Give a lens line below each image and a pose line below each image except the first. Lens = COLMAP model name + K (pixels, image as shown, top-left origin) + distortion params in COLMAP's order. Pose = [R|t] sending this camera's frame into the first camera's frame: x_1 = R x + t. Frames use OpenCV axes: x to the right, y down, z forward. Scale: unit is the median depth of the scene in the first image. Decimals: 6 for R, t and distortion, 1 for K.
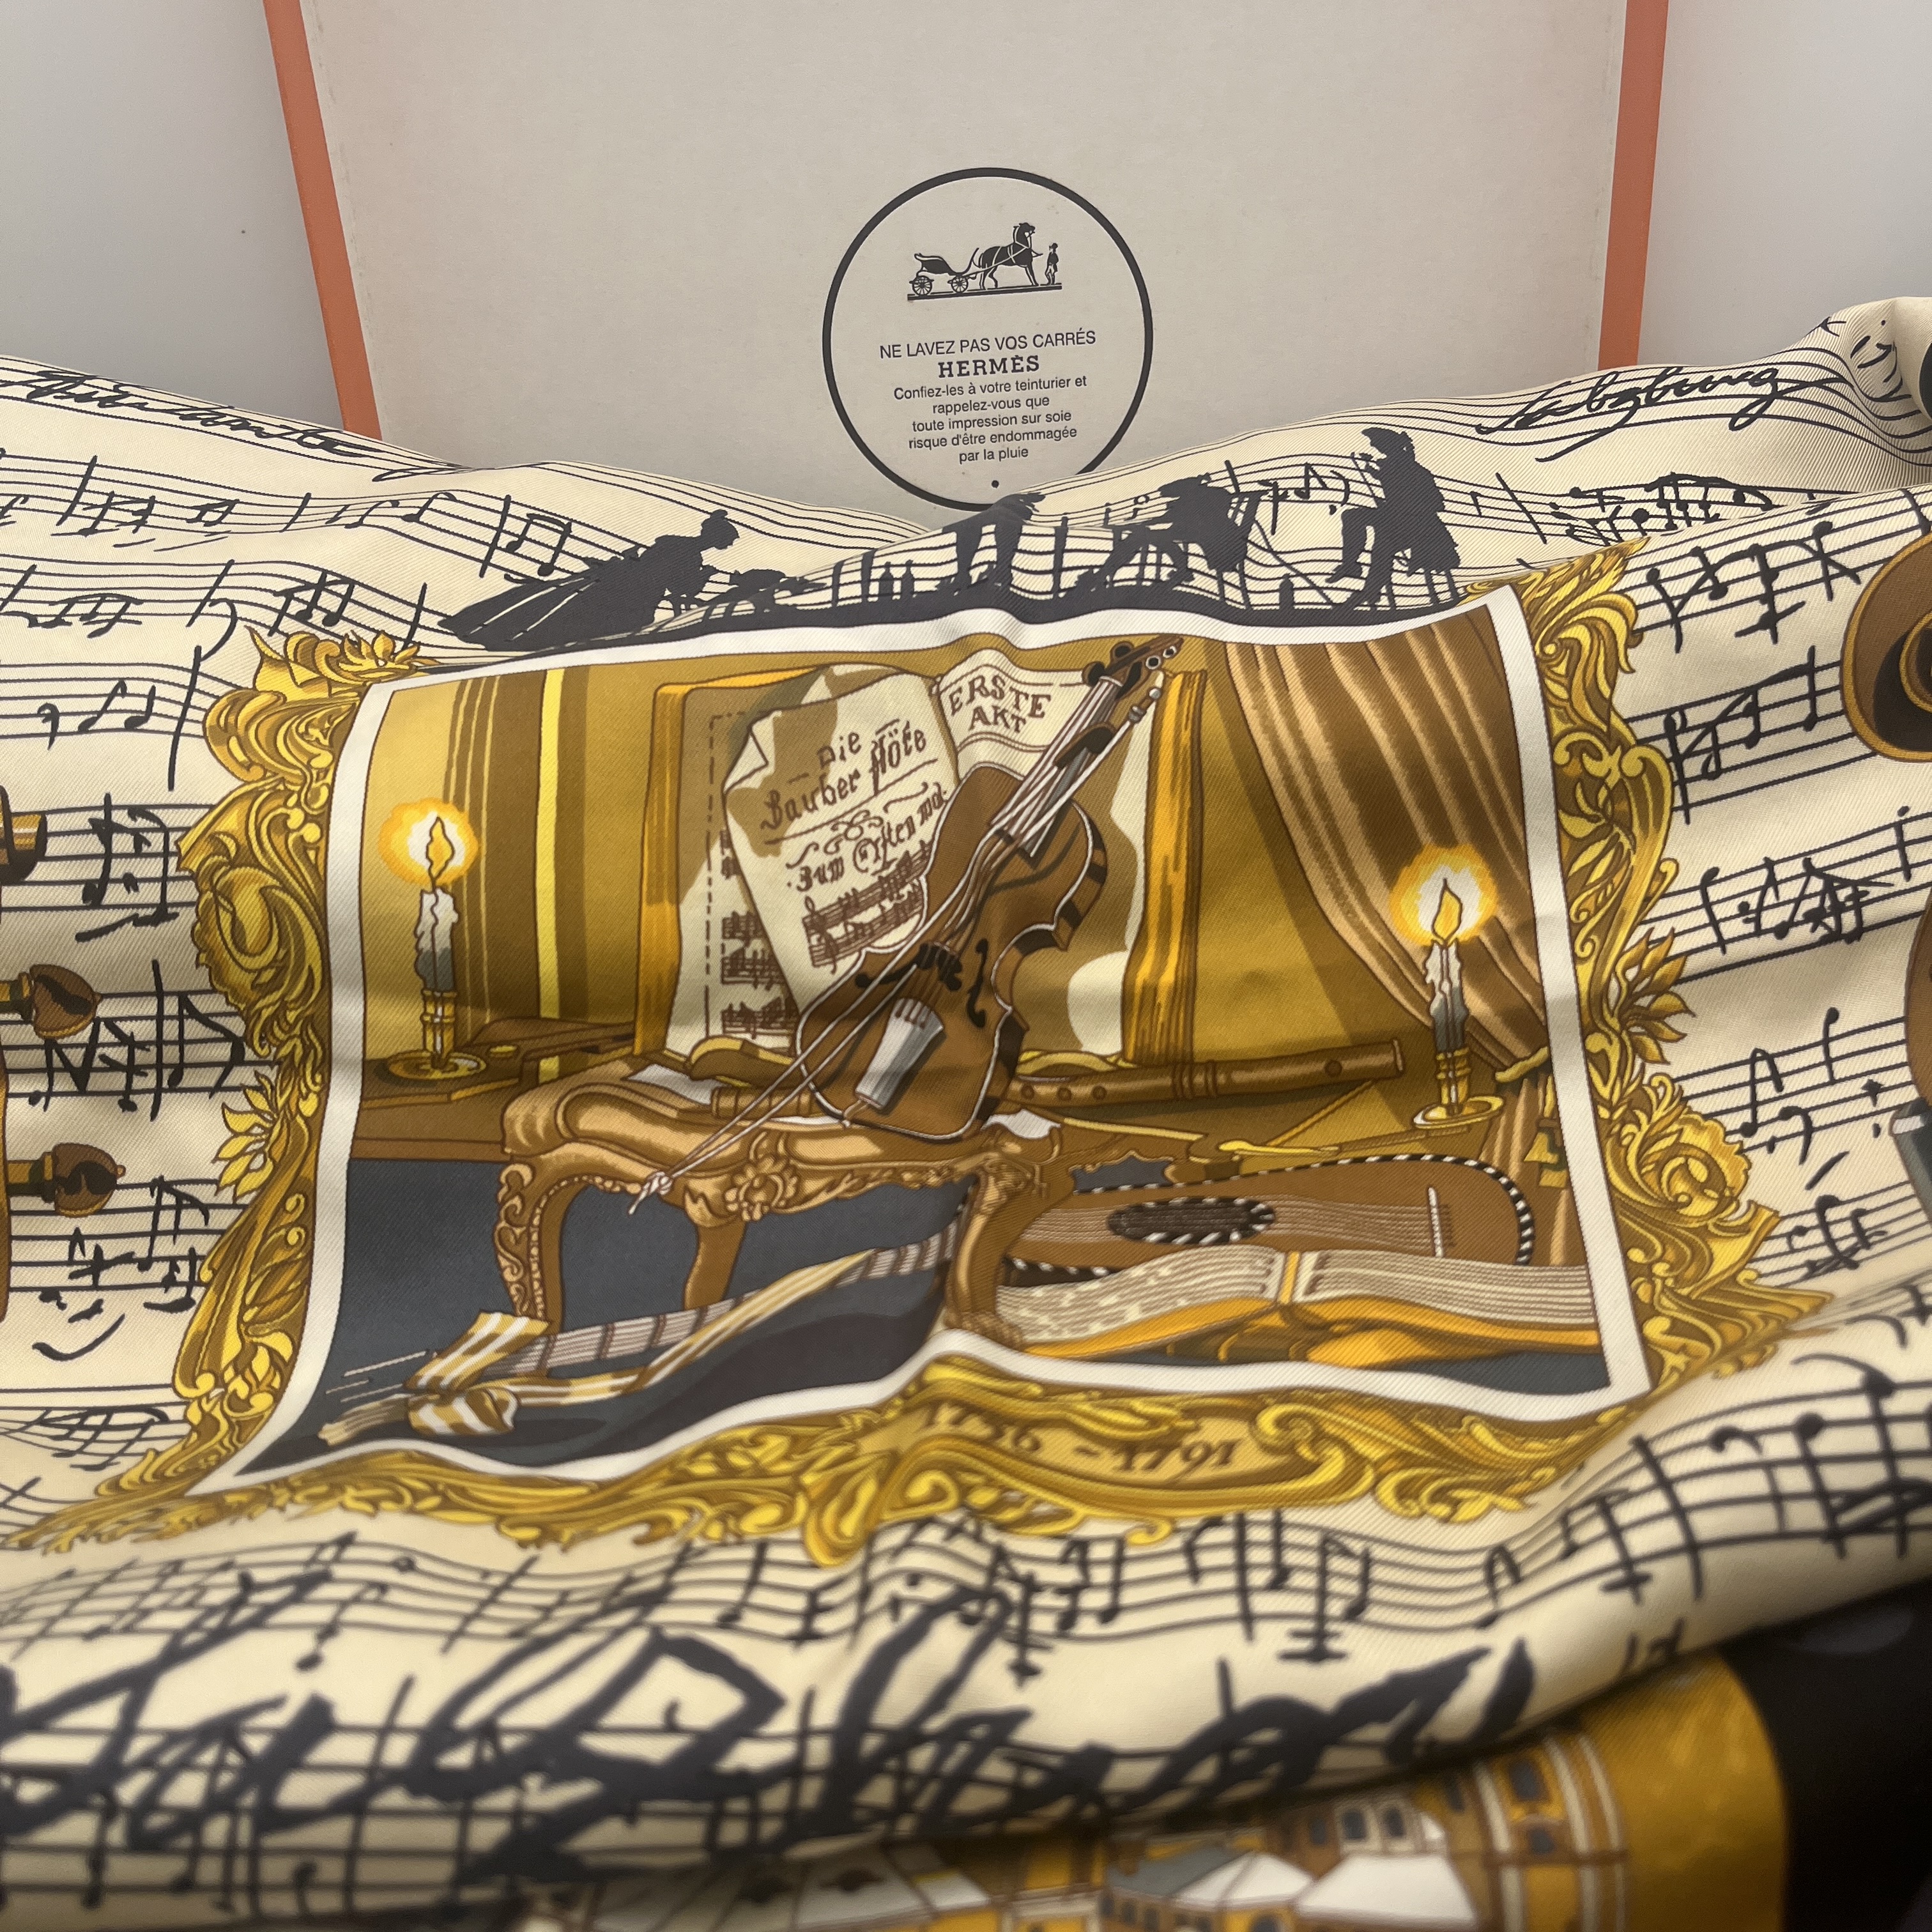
lens RADIAL K [[2041.4, 0, 966.0], [0, 2041.4, 966.0], [0, 0, 1]] dist [-0.017035, -0.037767]
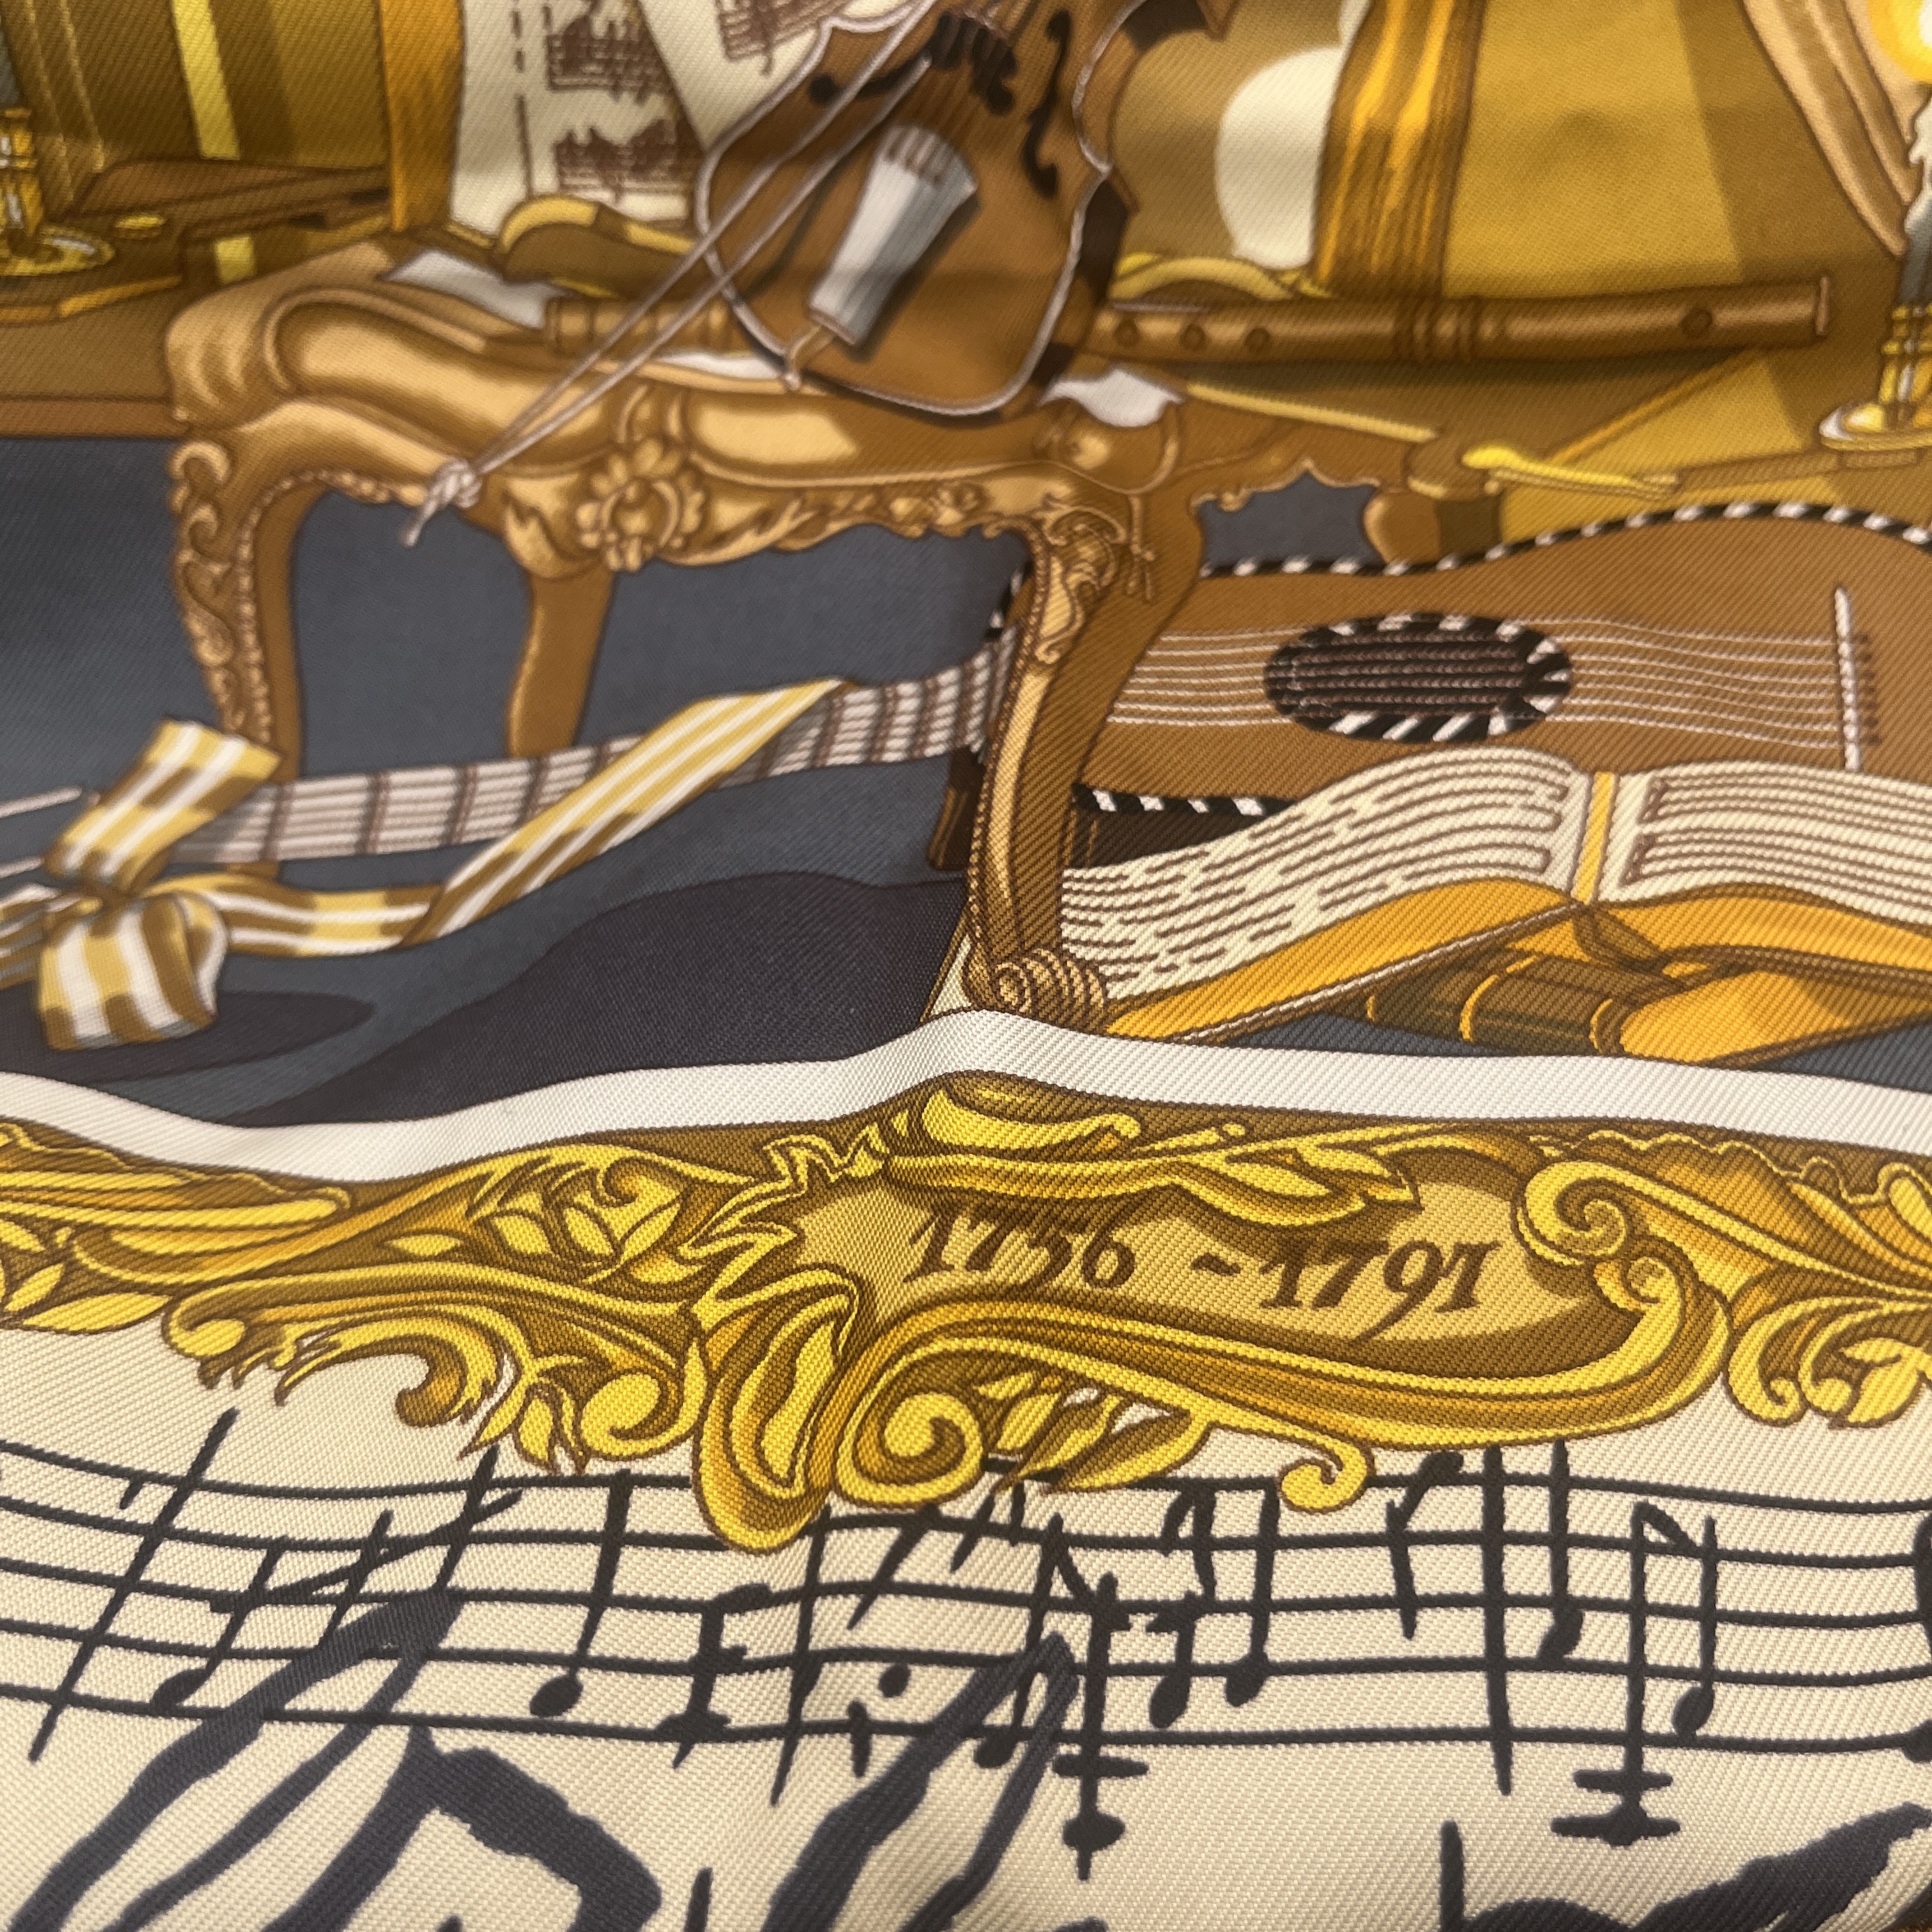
lens RADIAL K [[2041.4, 0, 966.0], [0, 2041.4, 966.0], [0, 0, 1]] dist [-0.017035, -0.037767]
pose [[0.999187, 0.036183, 0.017771, -0.018198], [-0.039843, 0.819430, 0.571793, -0.122865], [0.006127, -0.572036, 0.820206, 0.522779]]
